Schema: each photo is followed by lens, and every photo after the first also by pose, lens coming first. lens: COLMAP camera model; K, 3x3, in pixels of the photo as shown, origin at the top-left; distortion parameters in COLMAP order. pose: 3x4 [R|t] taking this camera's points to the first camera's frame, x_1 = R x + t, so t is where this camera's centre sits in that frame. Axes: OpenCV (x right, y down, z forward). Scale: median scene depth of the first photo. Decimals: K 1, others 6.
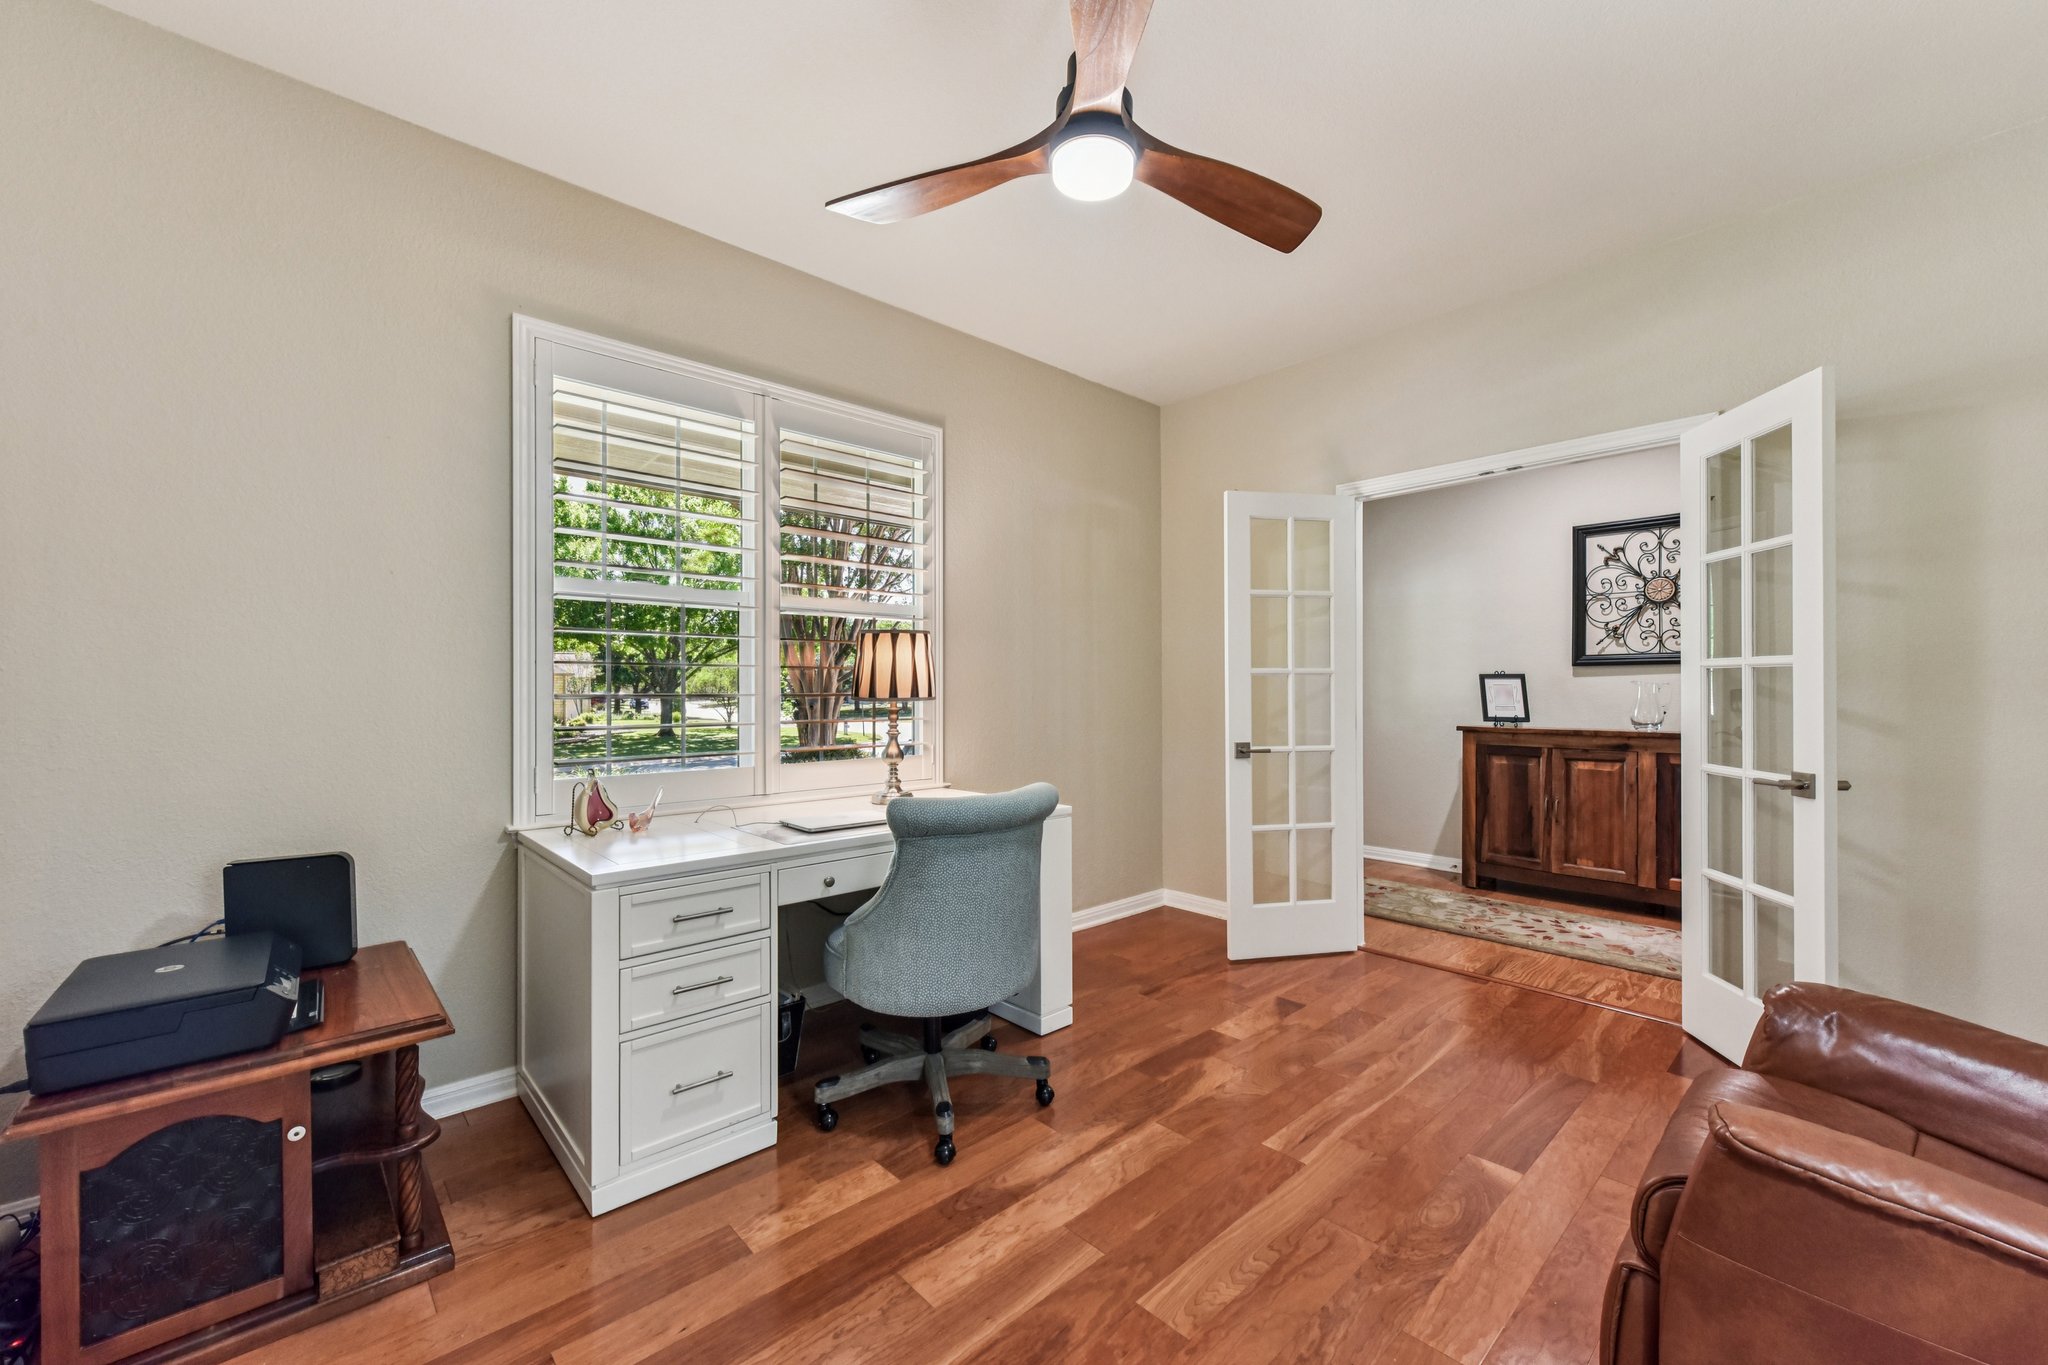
lens RADIAL K [[811.7, 0, 1024.0], [0, 811.7, 682.5], [0, 0, 1]] dist [0.011665, -0.000225]
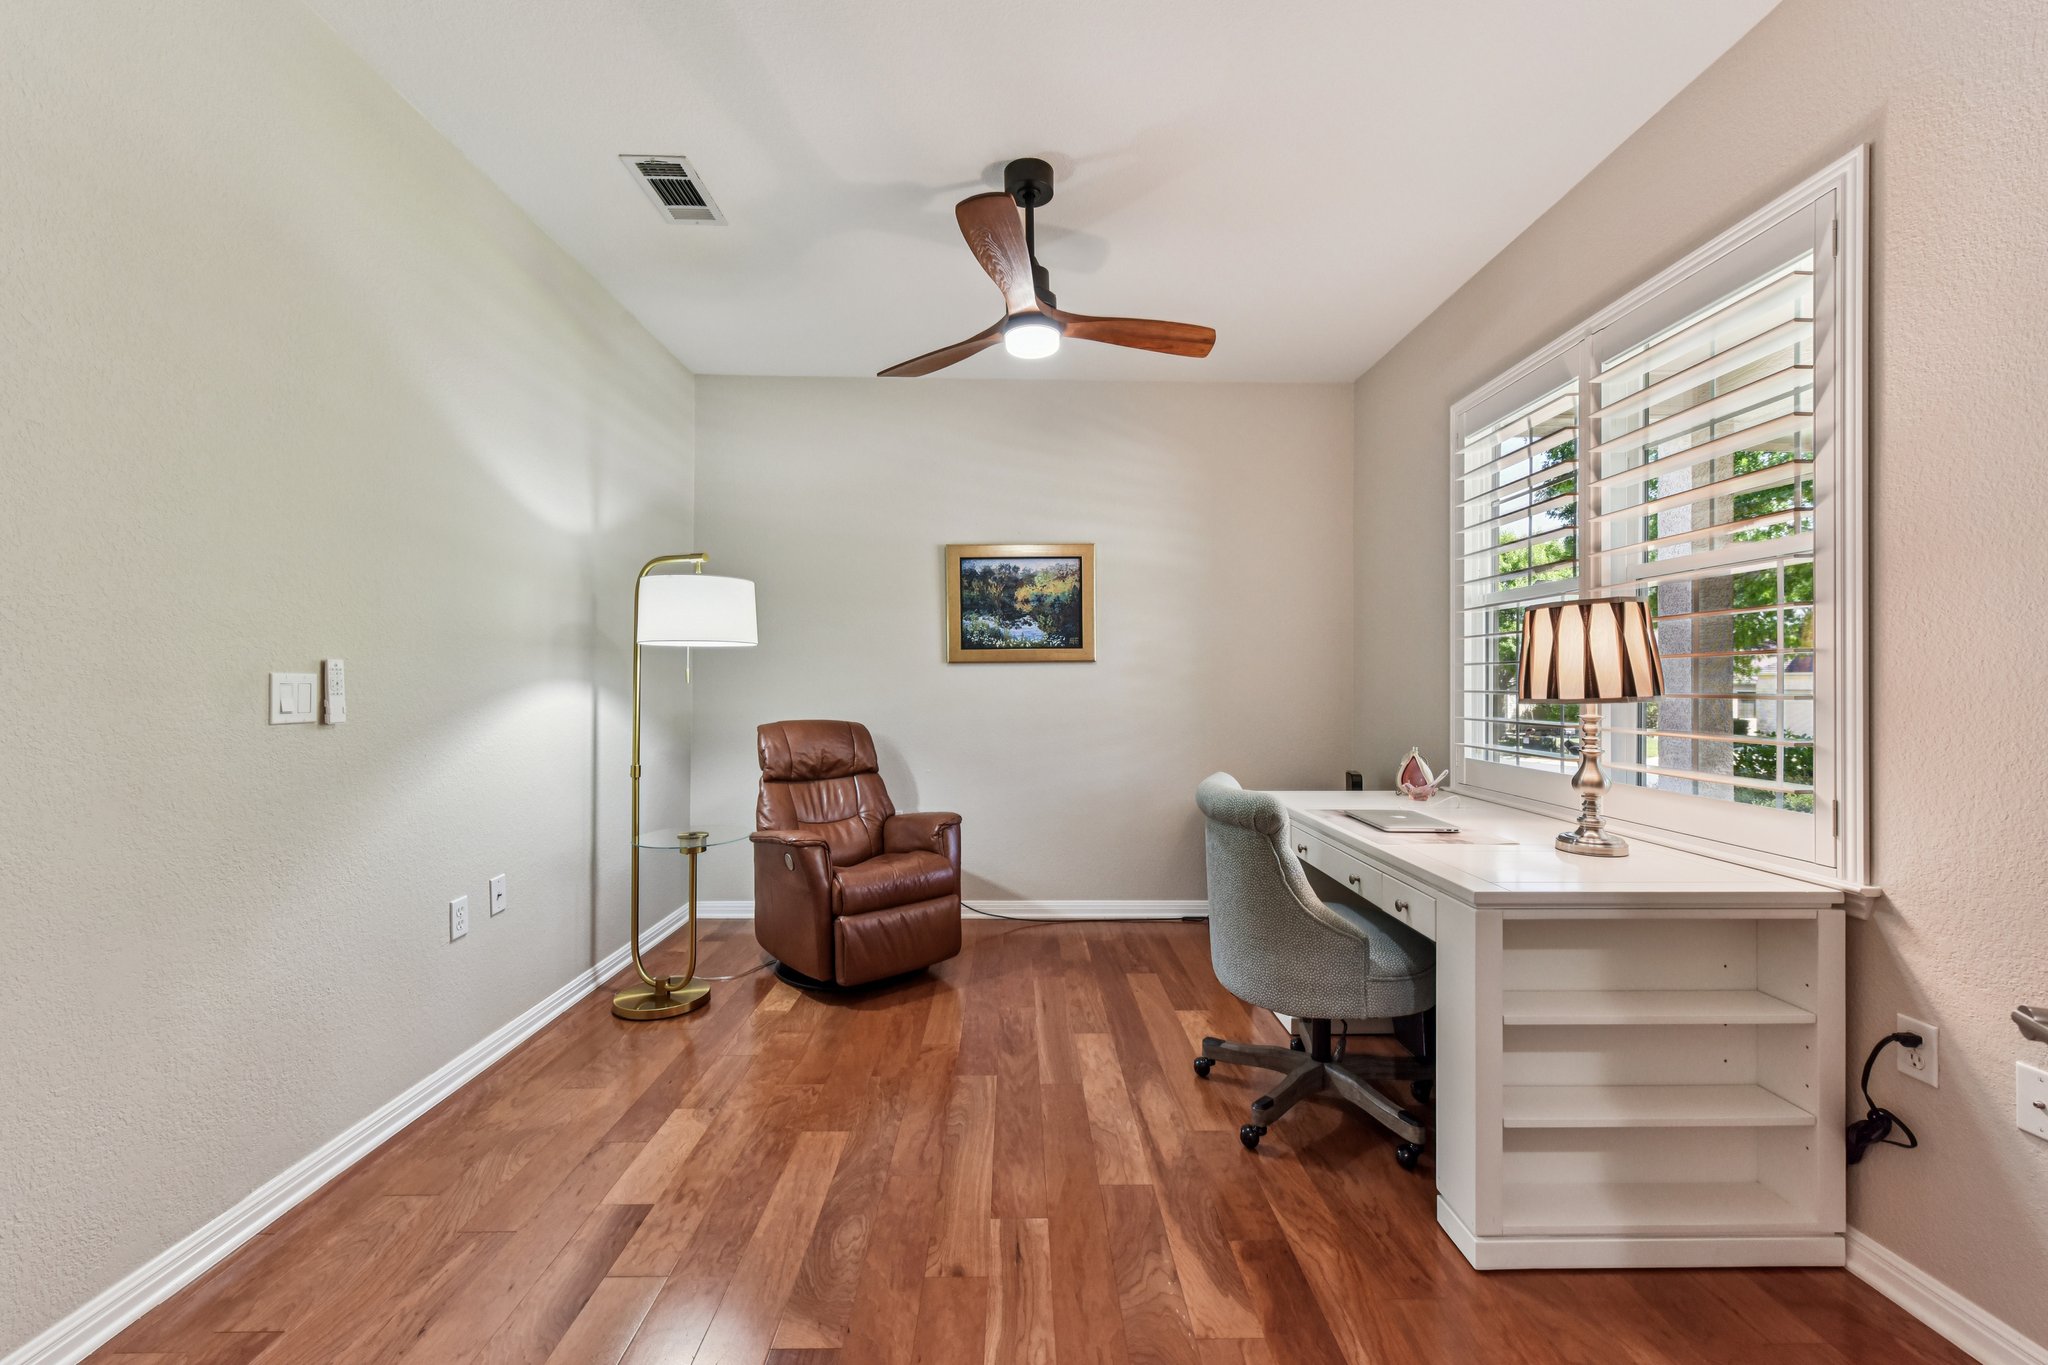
lens RADIAL K [[811.7, 0, 1024.0], [0, 811.7, 682.5], [0, 0, 1]] dist [0.011665, -0.000225]
pose [[-0.660537, -0.005360, -0.750774, 0.922685], [-0.008957, 0.999960, 0.000741, 0.010961], [0.750740, 0.007215, -0.660558, 1.499724]]
